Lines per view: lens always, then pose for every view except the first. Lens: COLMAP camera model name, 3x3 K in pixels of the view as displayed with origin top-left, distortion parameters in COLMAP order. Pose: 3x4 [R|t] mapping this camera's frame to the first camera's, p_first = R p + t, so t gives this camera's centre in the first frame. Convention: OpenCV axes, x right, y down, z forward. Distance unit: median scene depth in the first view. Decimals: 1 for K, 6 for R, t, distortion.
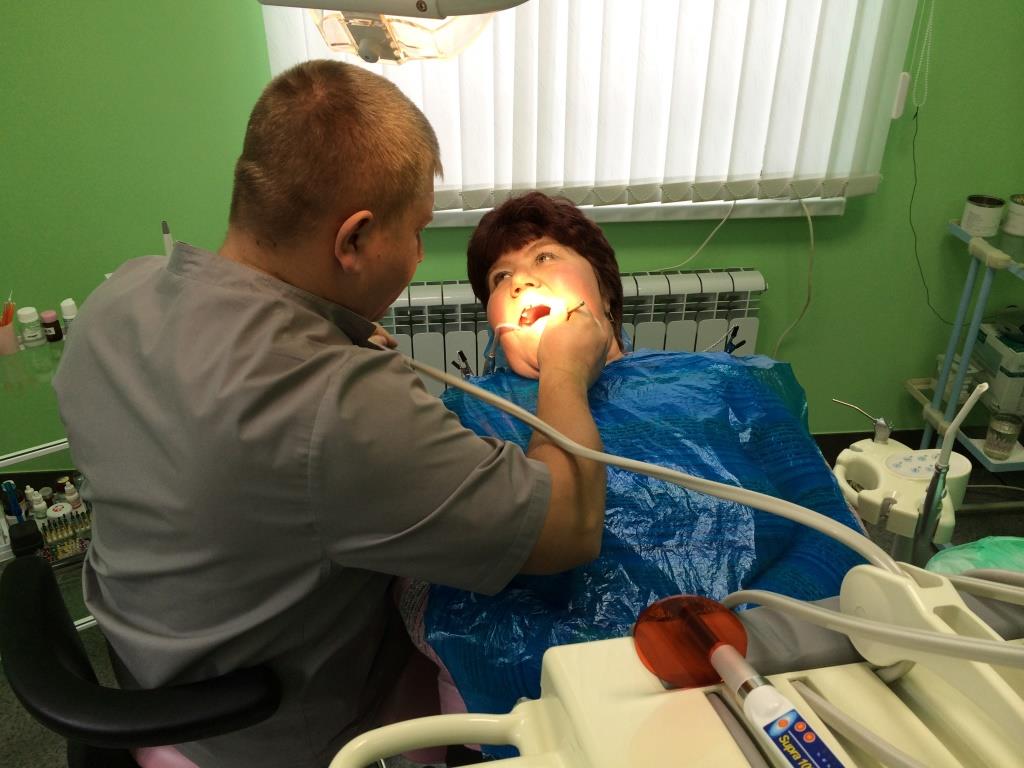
lens RADIAL K [[877.6, 0, 514.6], [0, 877.6, 384.4], [0, 0, 1]] dist [0.032210, -0.024773]
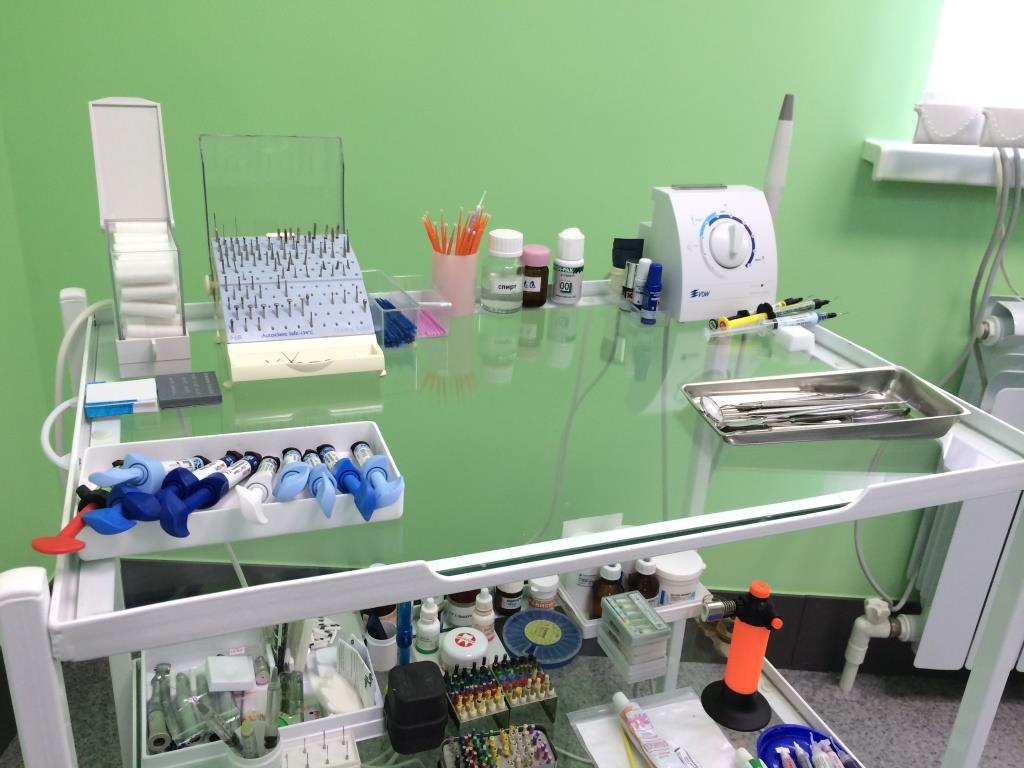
lens RADIAL K [[877.6, 0, 512.6], [0, 877.6, 385.7], [0, 0, 1]] dist [0.032210, -0.024773]
pose [[0.977437, 0.138986, -0.159057, -0.449977], [-0.154659, 0.983790, -0.090767, 0.041584], [0.143864, 0.113319, 0.983088, 0.521674]]
